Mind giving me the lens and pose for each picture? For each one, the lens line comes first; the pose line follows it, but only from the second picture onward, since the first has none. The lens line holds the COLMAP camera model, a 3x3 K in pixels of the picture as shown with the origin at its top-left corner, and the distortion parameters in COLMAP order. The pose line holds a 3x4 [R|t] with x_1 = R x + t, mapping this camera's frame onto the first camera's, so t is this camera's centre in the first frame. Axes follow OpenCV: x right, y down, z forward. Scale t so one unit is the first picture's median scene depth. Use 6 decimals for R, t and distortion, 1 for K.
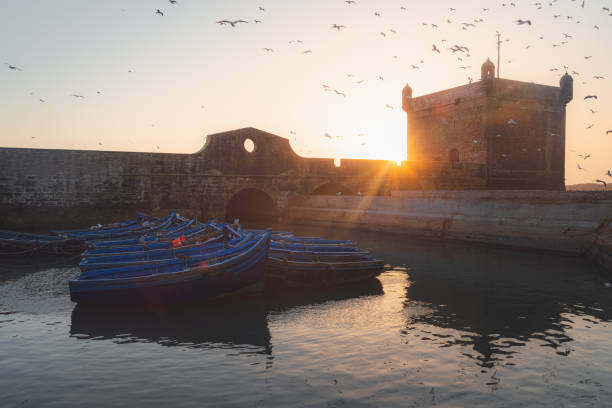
lens RADIAL K [[488.9, 0, 306.0], [0, 488.9, 204.0], [0, 0, 1]] dist [0.004955, 0.001115]
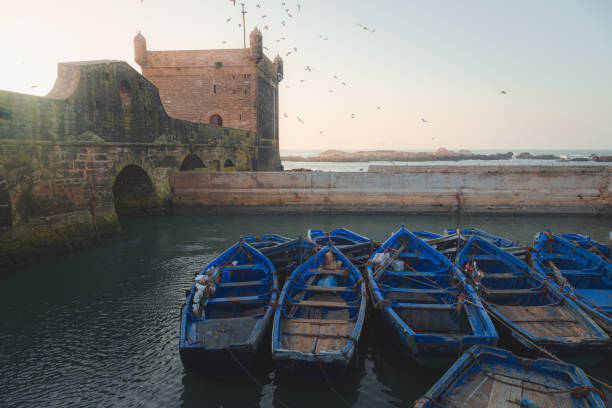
lens RADIAL K [[418.1, 0, 308.5], [0, 418.1, 215.4], [0, 0, 1]] dist [-0.002702, -0.000041]
pose [[0.556315, -0.129268, 0.820855, -0.428634], [0.022996, 0.989843, 0.140295, -0.037801], [-0.830653, -0.059172, 0.553637, 0.522335]]
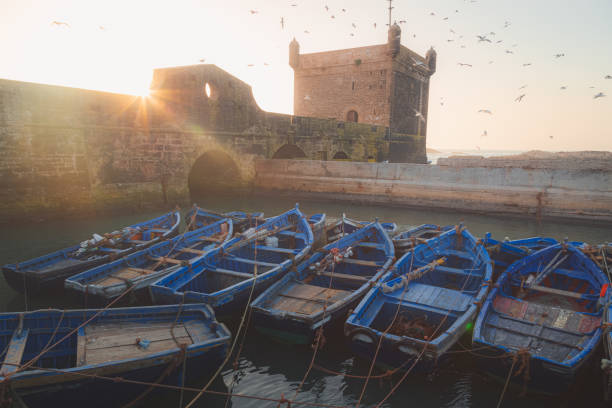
lens RADIAL K [[418.1, 0, 308.5], [0, 418.1, 215.4], [0, 0, 1]] dist [-0.002702, -0.000041]
pose [[0.870540, -0.064562, 0.487844, -0.303908], [-0.002988, 0.990645, 0.136434, -0.021141], [-0.492089, -0.120229, 0.862203, 0.374709]]
